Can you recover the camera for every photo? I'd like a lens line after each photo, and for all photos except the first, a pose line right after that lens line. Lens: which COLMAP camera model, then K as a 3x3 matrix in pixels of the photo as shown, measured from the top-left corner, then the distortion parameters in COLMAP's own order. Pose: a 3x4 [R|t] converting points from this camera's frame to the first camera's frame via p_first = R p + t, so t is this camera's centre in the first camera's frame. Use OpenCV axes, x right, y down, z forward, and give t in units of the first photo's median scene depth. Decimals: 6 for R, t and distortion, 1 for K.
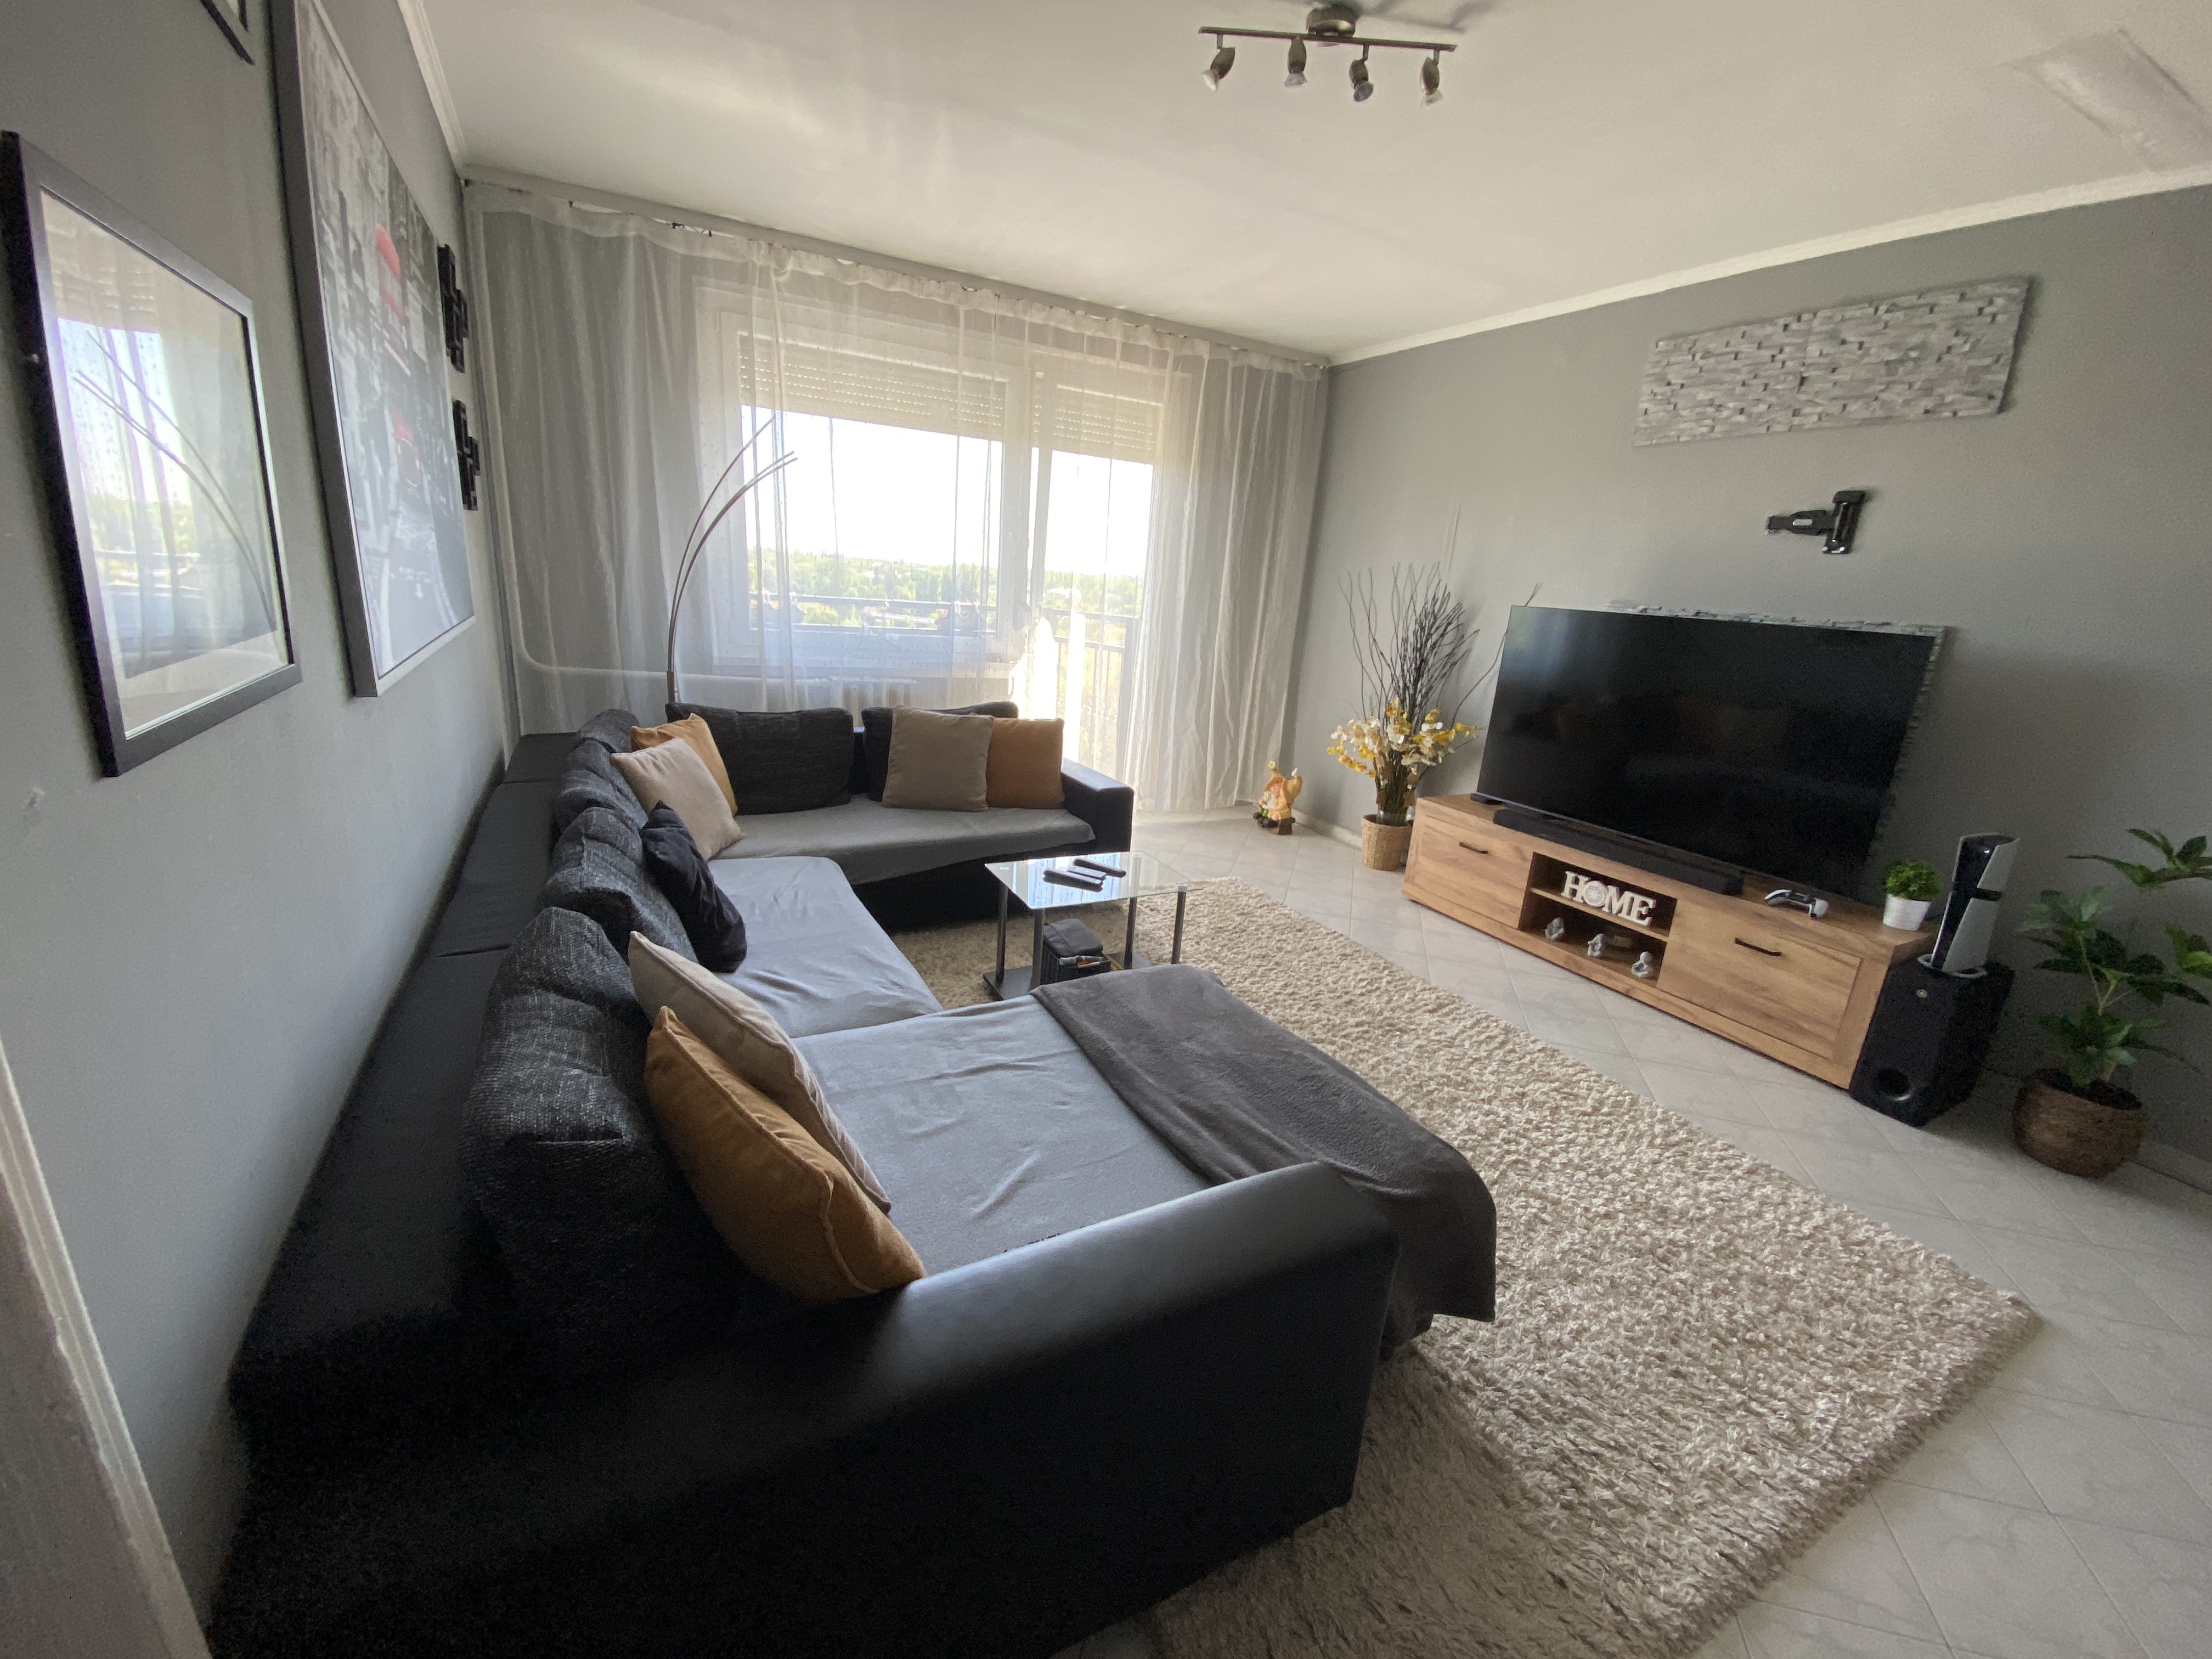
lens RADIAL K [[896.4, 0, 1106.0], [0, 896.4, 829.5], [0, 0, 1]] dist [-0.000034, -0.000233]
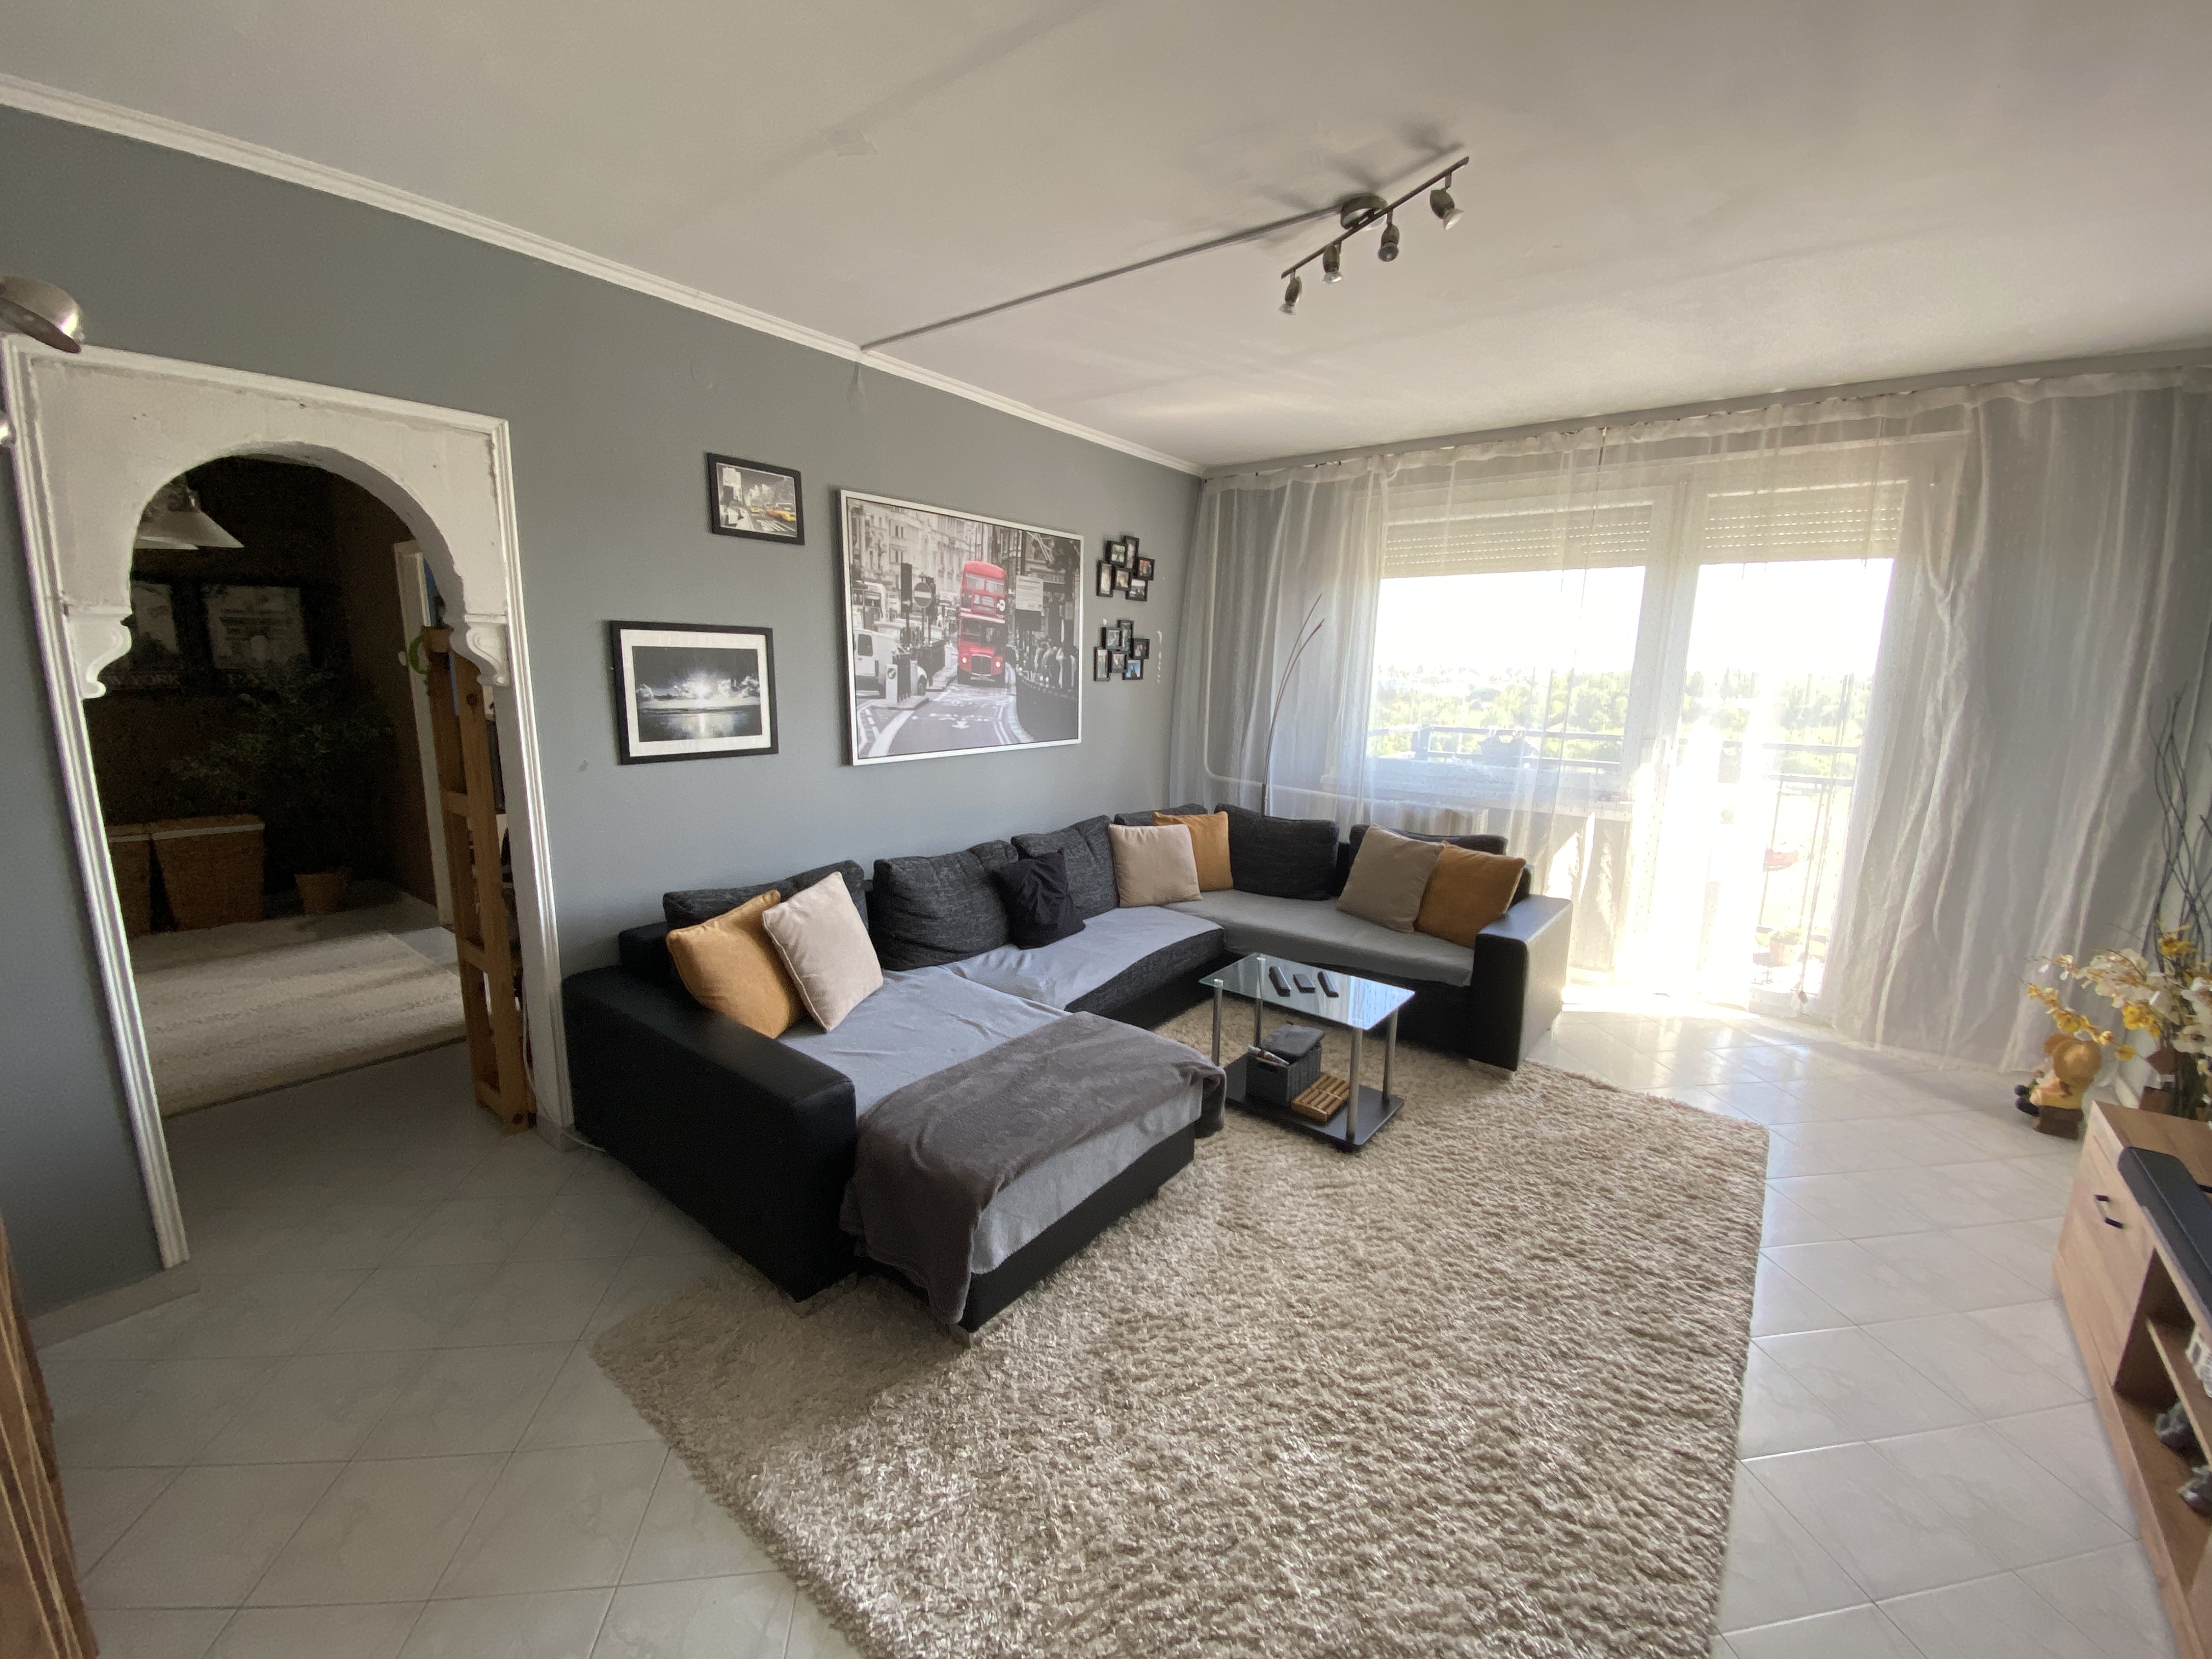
lens RADIAL K [[896.4, 0, 1106.0], [0, 896.4, 829.5], [0, 0, 1]] dist [-0.000034, -0.000233]
pose [[0.413704, 0.111203, -0.903594, 0.647323], [-0.242571, 0.970098, 0.008328, -0.061497], [0.877501, 0.215740, 0.428308, 0.232548]]
